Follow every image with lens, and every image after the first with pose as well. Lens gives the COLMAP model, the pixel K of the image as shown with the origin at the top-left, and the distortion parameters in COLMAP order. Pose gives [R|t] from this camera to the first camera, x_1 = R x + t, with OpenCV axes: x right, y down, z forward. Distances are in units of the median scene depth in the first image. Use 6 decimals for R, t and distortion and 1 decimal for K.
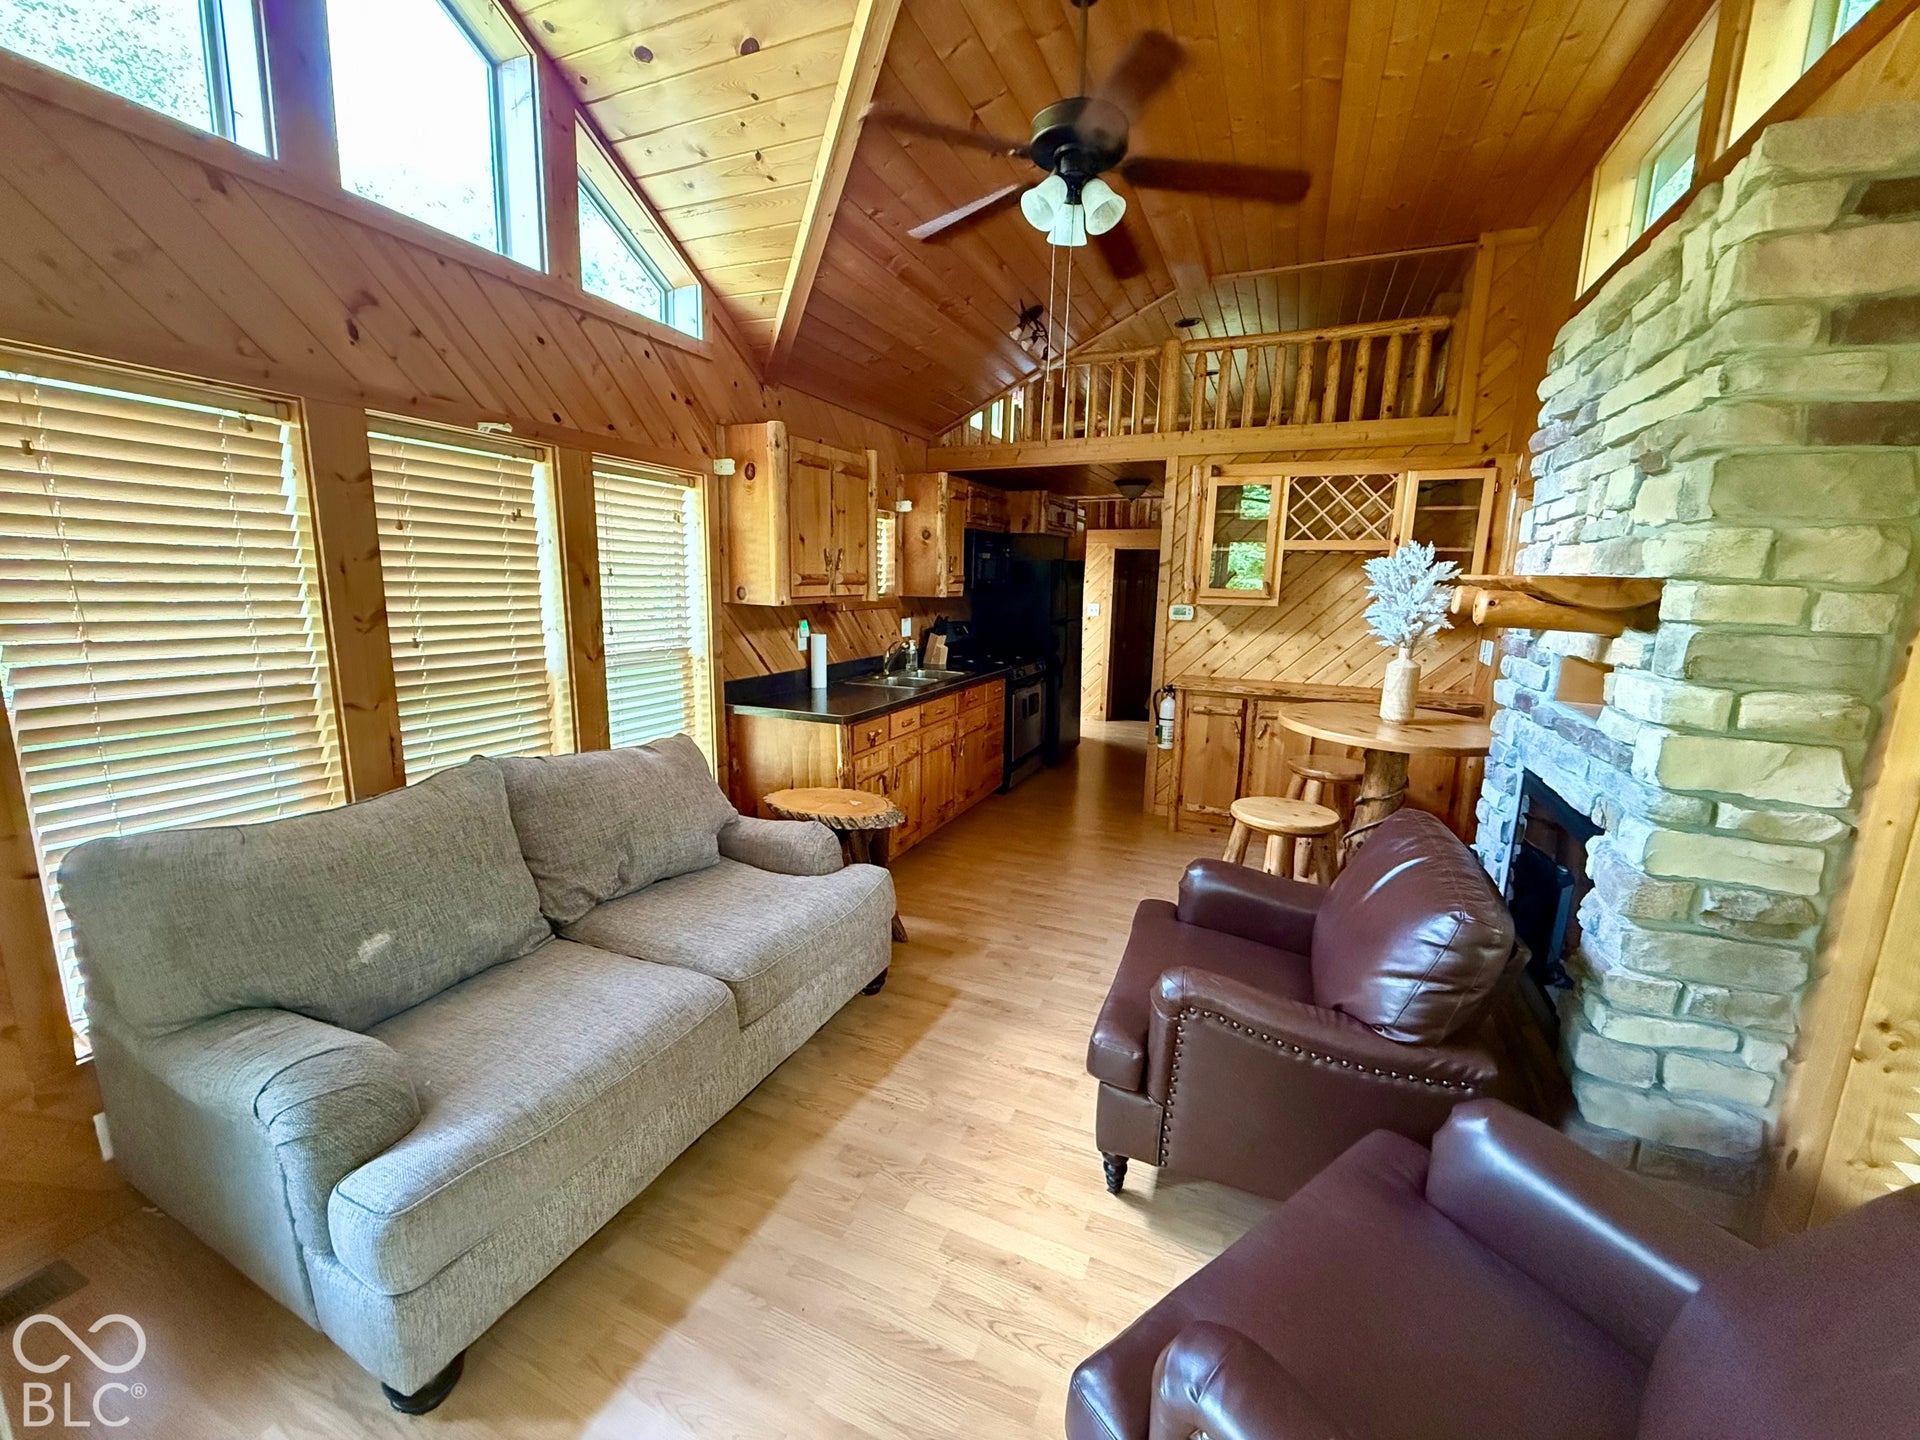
lens RADIAL K [[767.4, 0, 960.3], [0, 767.4, 717.5], [0, 0, 1]] dist [-0.001875, -0.000091]
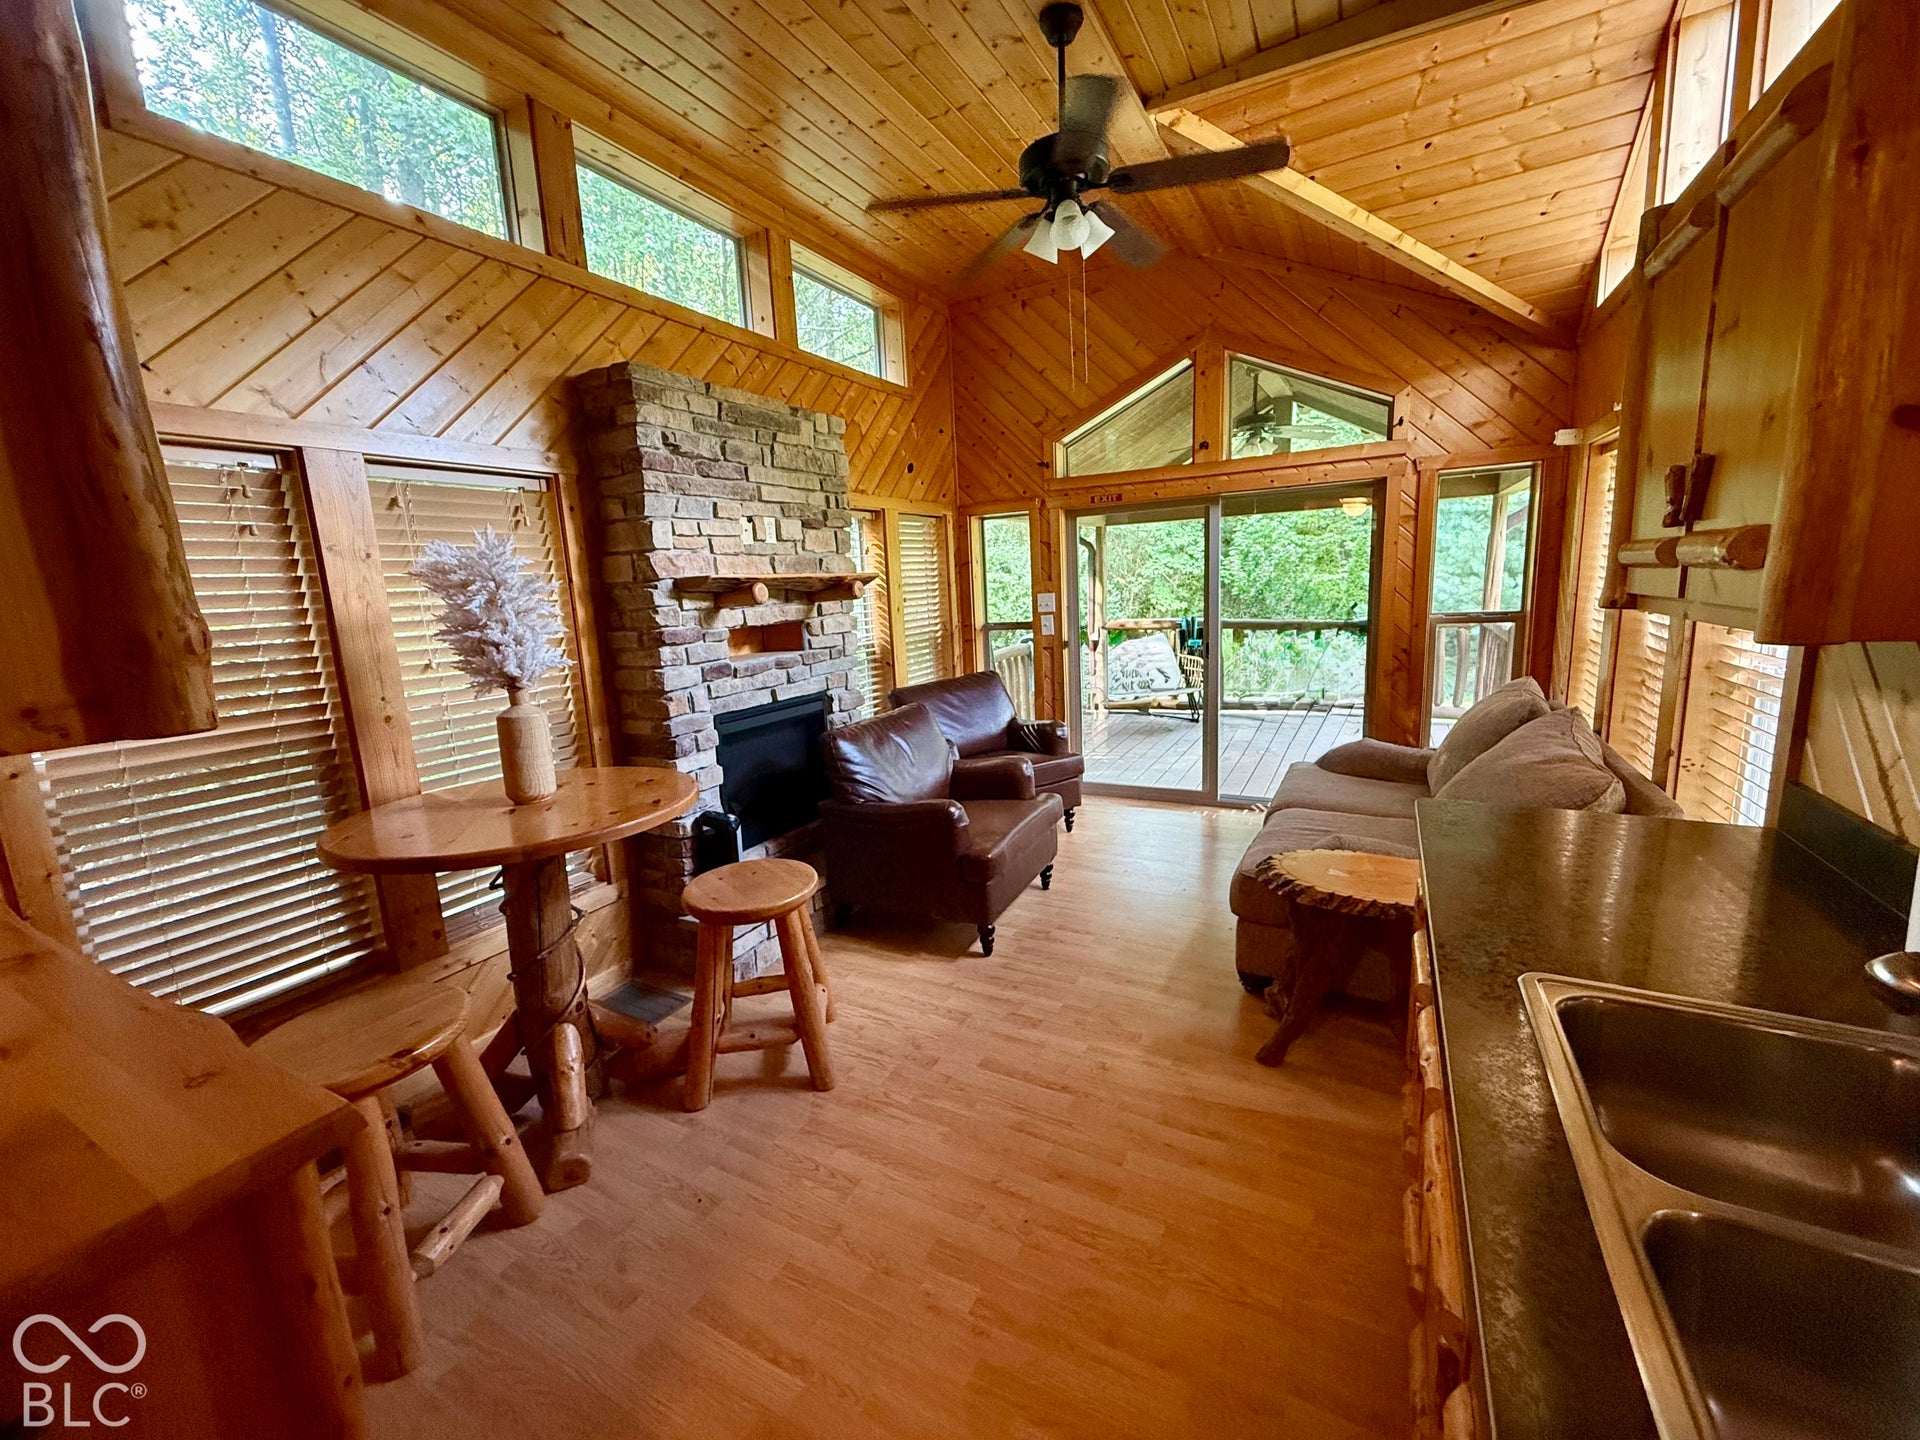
lens RADIAL K [[767.4, 0, 956.5], [0, 767.4, 719.9], [0, 0, 1]] dist [-0.001875, -0.000091]
pose [[-0.995533, 0.007963, 0.094077, 0.149729], [0.039814, 0.938915, 0.341838, -0.283874], [-0.085608, 0.344056, -0.935038, 1.662117]]
